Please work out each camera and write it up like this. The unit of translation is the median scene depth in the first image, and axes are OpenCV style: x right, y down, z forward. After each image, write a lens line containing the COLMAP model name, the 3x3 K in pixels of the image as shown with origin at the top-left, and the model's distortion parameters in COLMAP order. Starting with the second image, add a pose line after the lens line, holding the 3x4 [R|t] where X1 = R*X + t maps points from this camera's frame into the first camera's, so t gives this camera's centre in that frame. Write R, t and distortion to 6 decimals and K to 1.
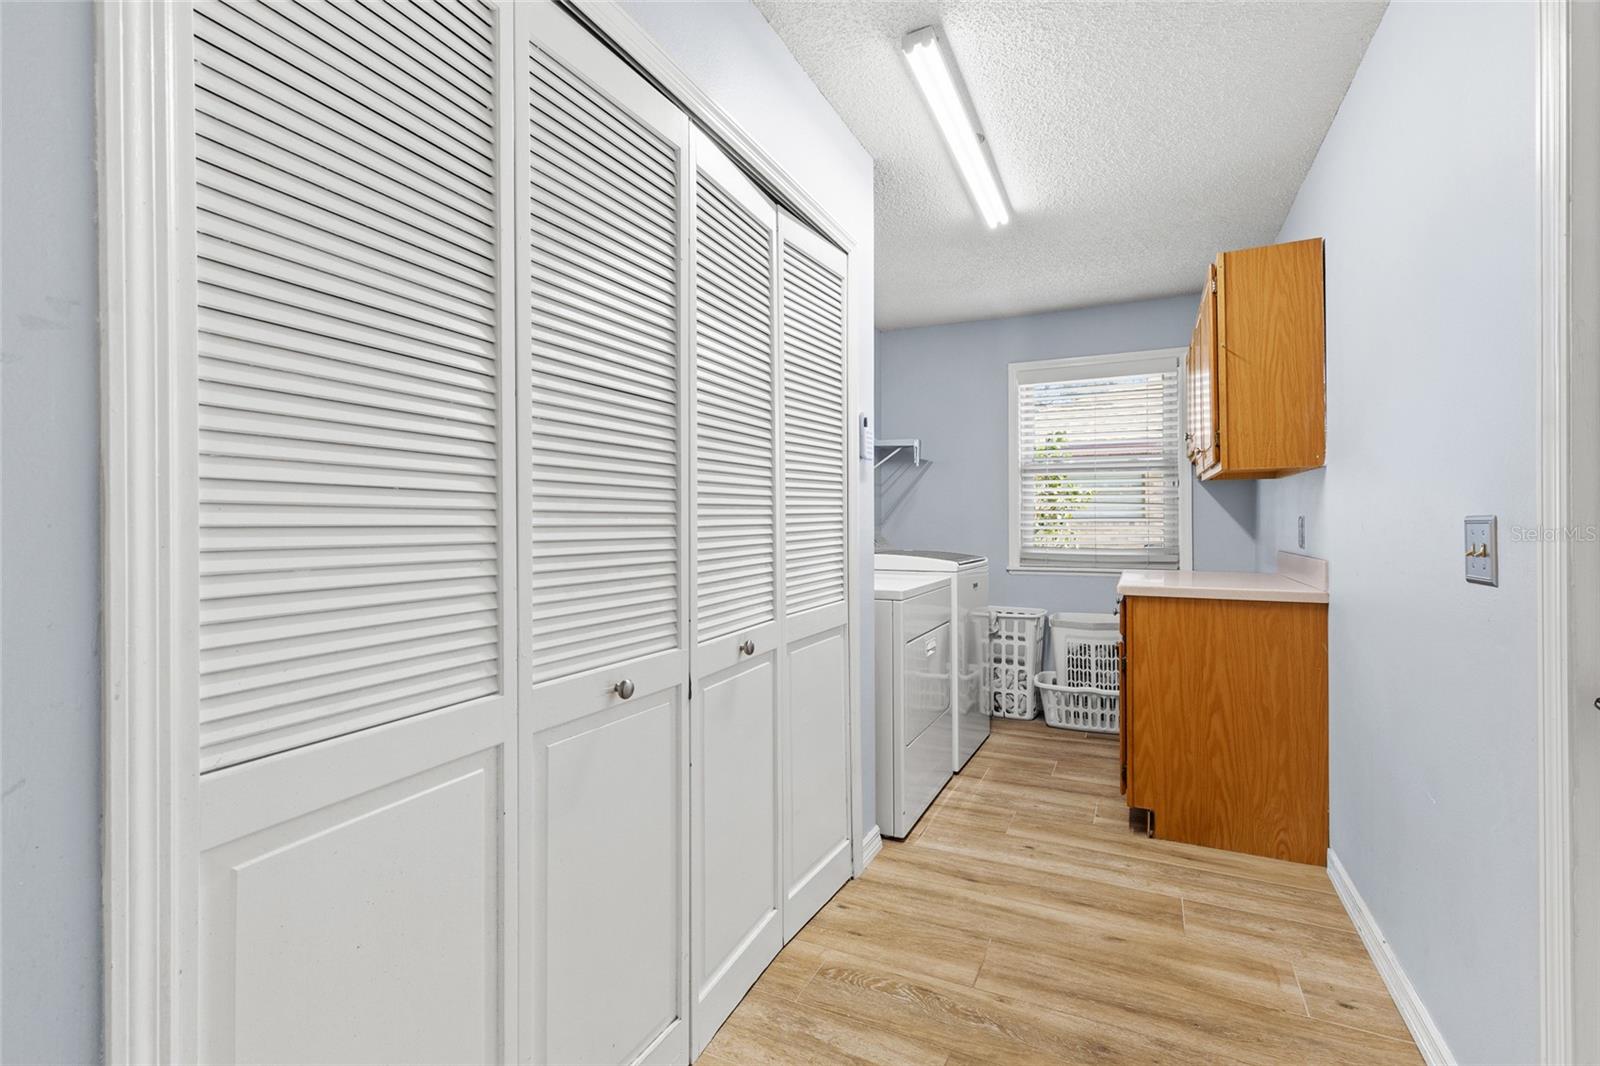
lens RADIAL K [[724.2, 0, 804.0], [0, 724.2, 524.1], [0, 0, 1]] dist [0.007688, -0.000204]
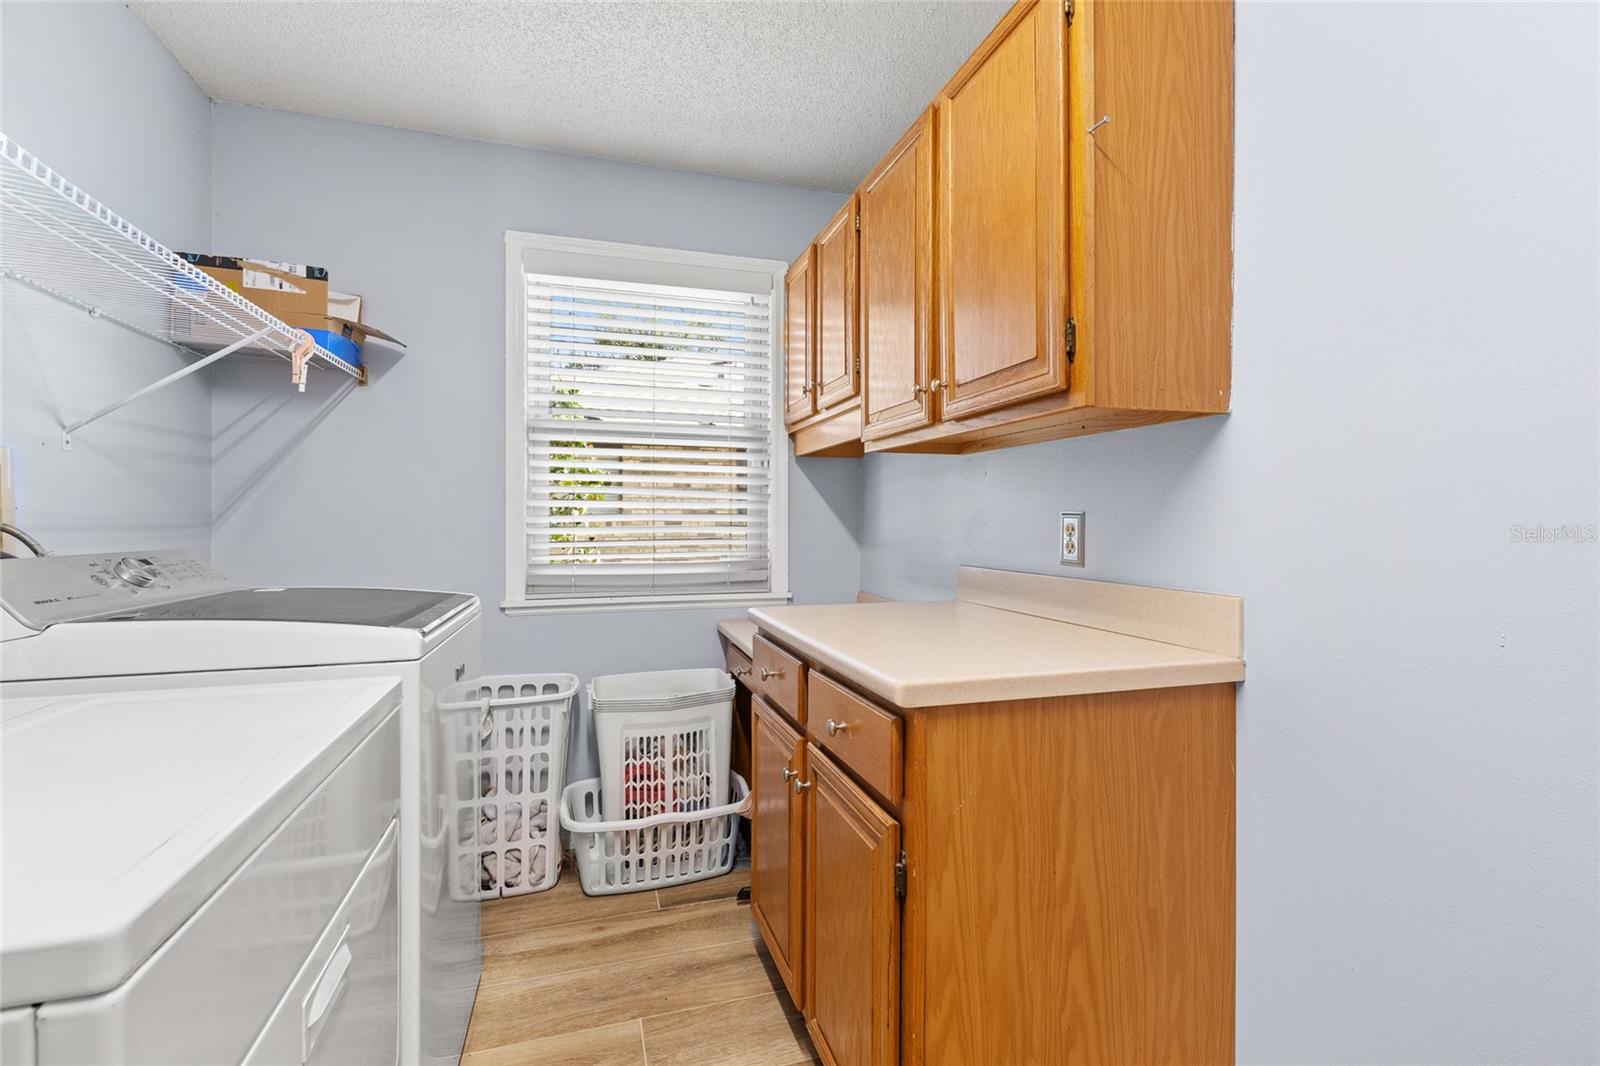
lens RADIAL K [[712.8, 0, 808.0], [0, 712.8, 522.0], [0, 0, 1]] dist [-0.000099, 0.000050]
pose [[0.732055, 0.004954, 0.681227, 0.095285], [-0.003067, 0.999987, -0.003976, 0.000244], [-0.681238, 0.000821, 0.732061, 0.512968]]
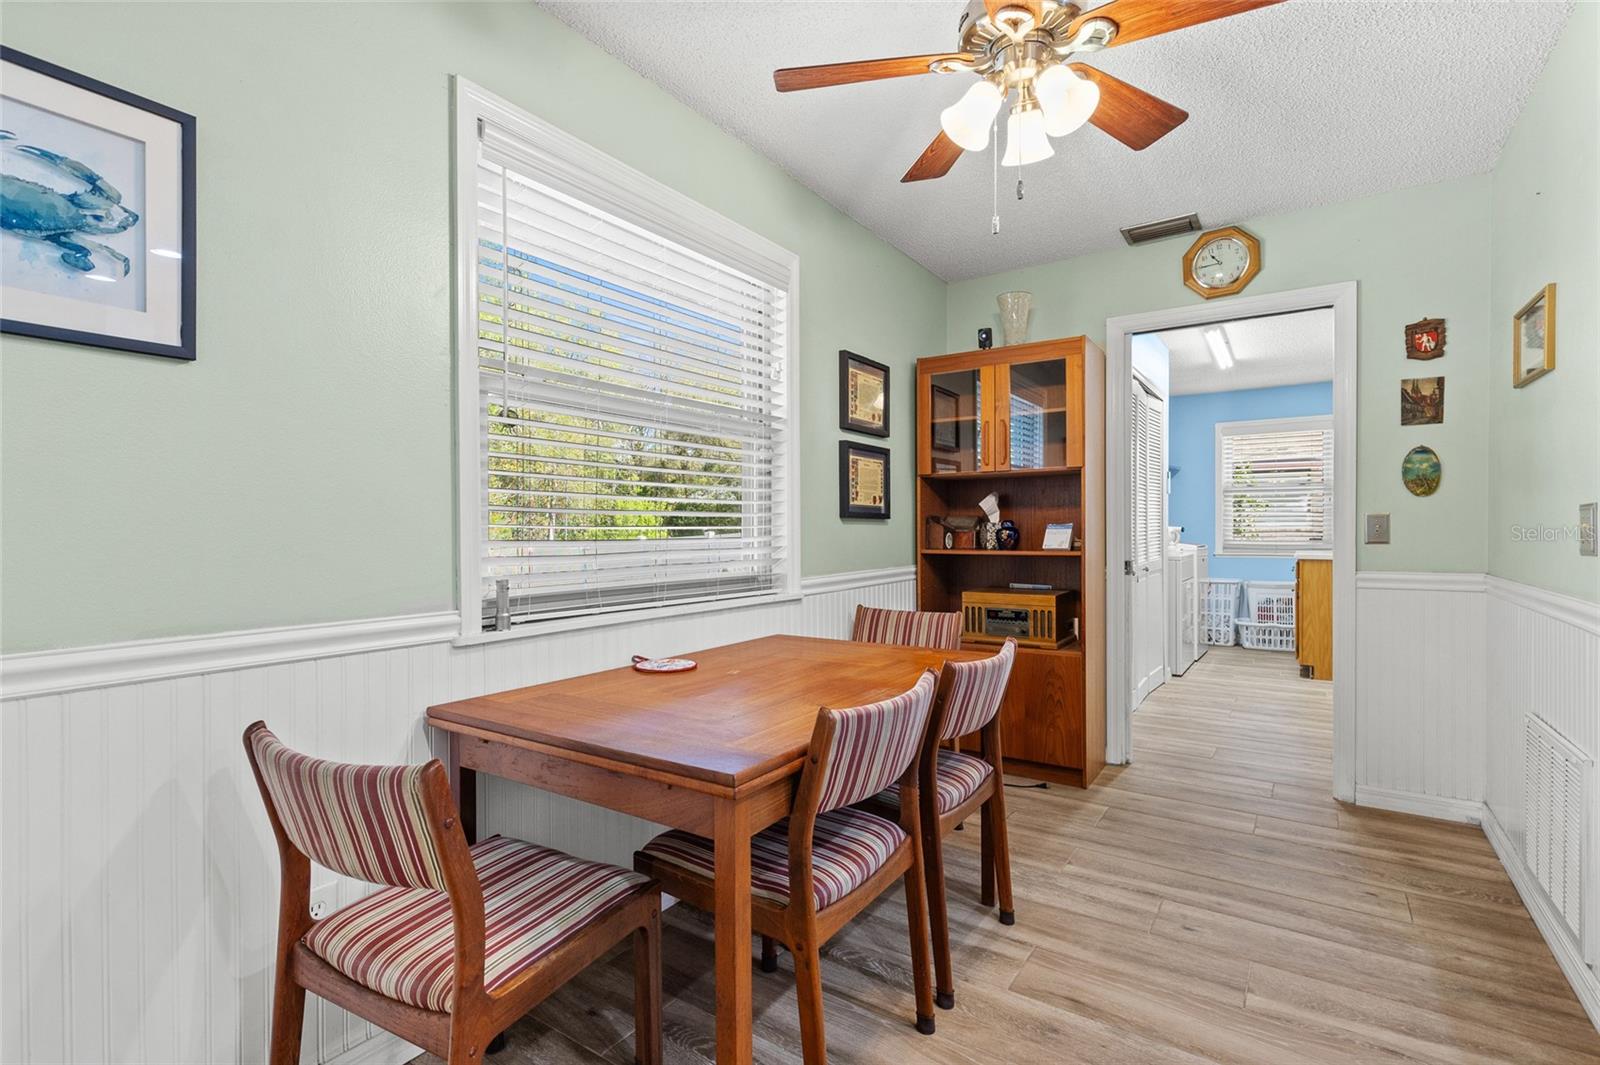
lens RADIAL K [[757.3, 0, 803.7], [0, 757.3, 537.2], [0, 0, 1]] dist [0.003326, 0.000053]
pose [[0.988928, -0.000194, -0.148396, -0.404229], [0.001551, 0.999958, 0.009032, 0.010971], [0.148388, -0.009162, 0.988887, -0.859406]]
